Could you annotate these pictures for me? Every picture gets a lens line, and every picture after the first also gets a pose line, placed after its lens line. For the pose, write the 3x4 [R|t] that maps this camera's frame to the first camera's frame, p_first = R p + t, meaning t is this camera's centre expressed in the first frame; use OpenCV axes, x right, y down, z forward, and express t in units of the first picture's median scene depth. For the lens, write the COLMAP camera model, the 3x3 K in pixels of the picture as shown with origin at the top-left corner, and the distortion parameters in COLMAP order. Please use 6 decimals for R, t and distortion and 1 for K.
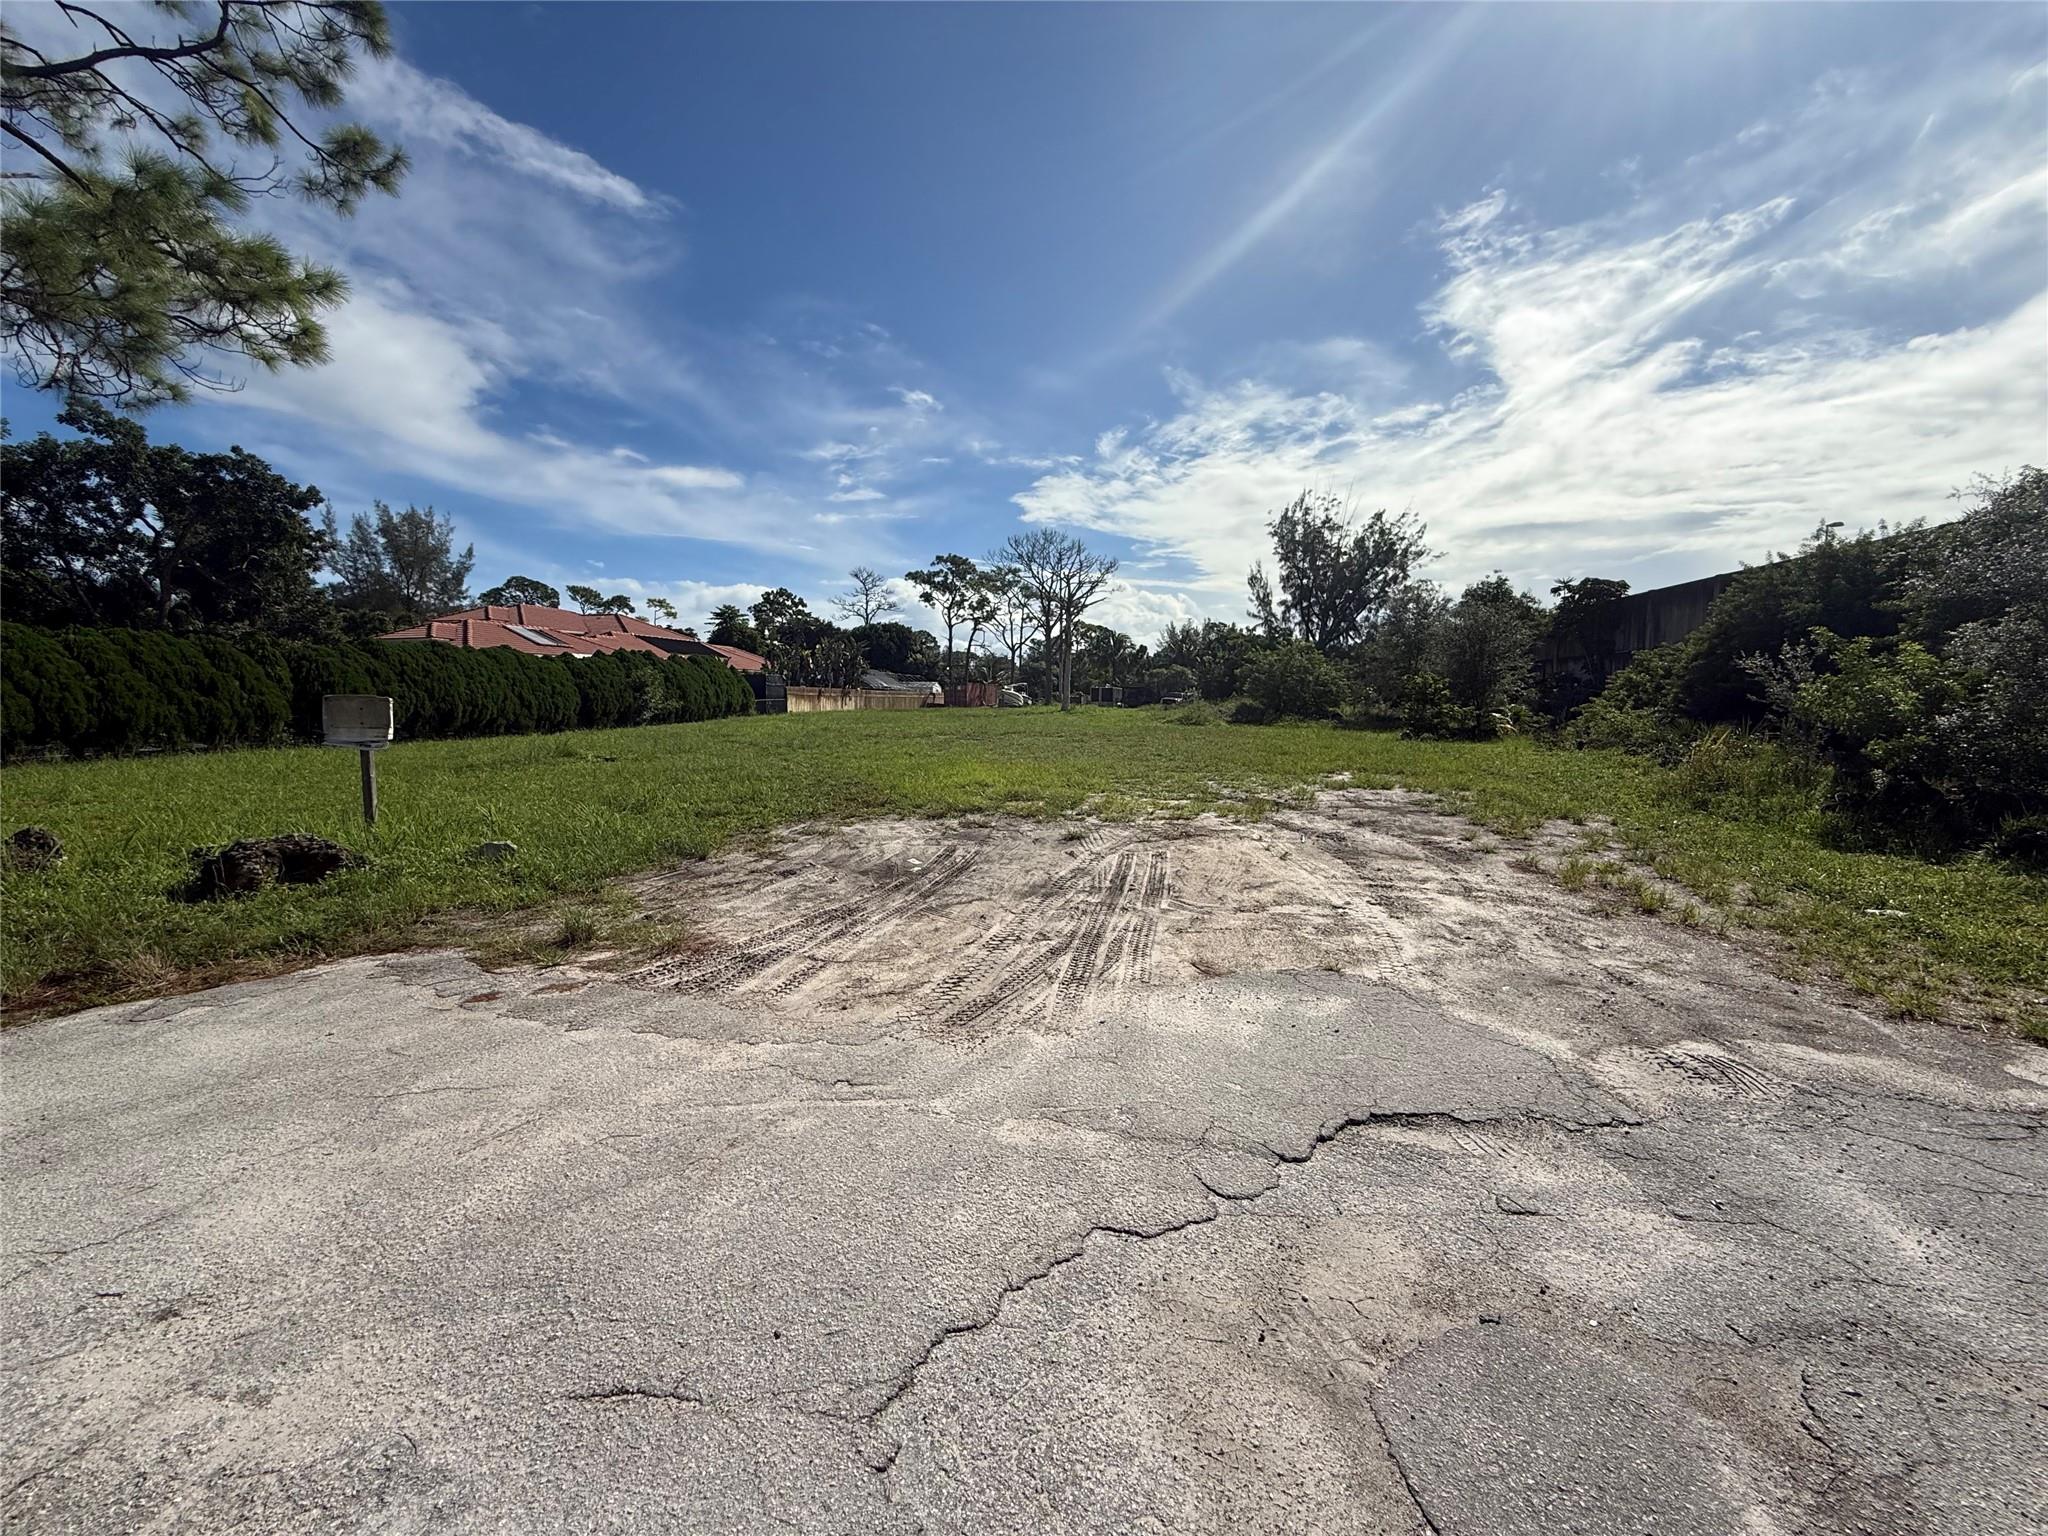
lens RADIAL K [[817.3, 0, 1017.4], [0, 817.3, 762.2], [0, 0, 1]] dist [-0.000343, 0.000416]
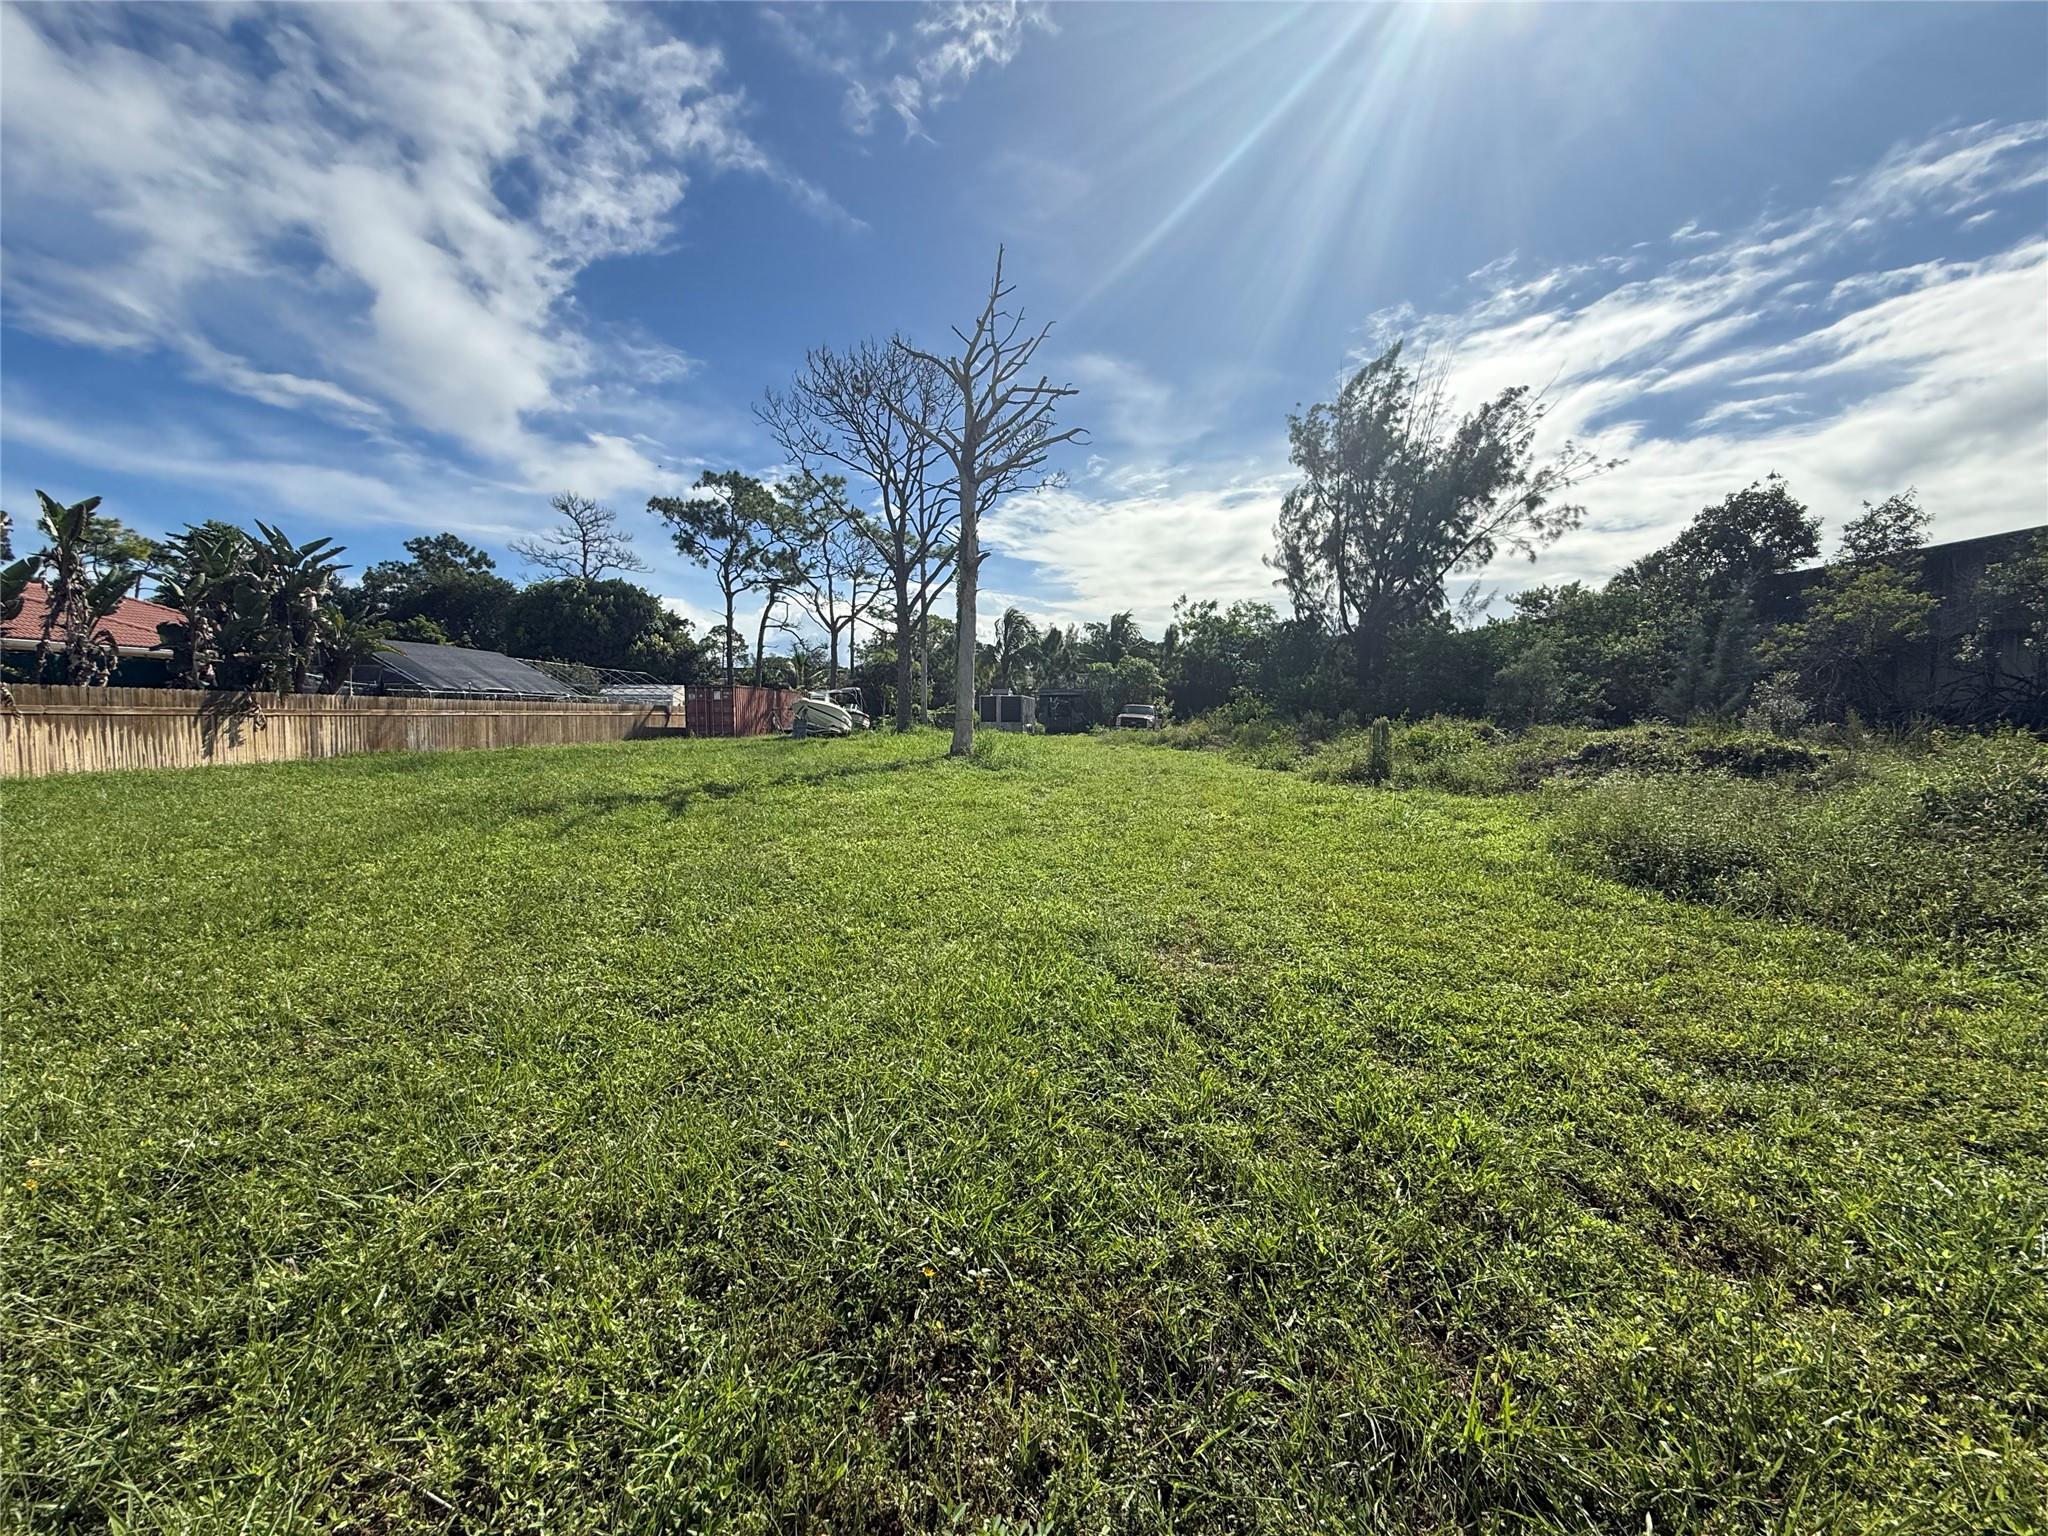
lens RADIAL K [[817.3, 0, 1017.4], [0, 817.3, 762.2], [0, 0, 1]] dist [-0.000343, 0.000416]
pose [[0.981801, -0.012790, 0.189483, 0.024535], [0.016257, 0.999728, -0.016750, -0.086272], [-0.189217, 0.019525, 0.981741, 1.044652]]
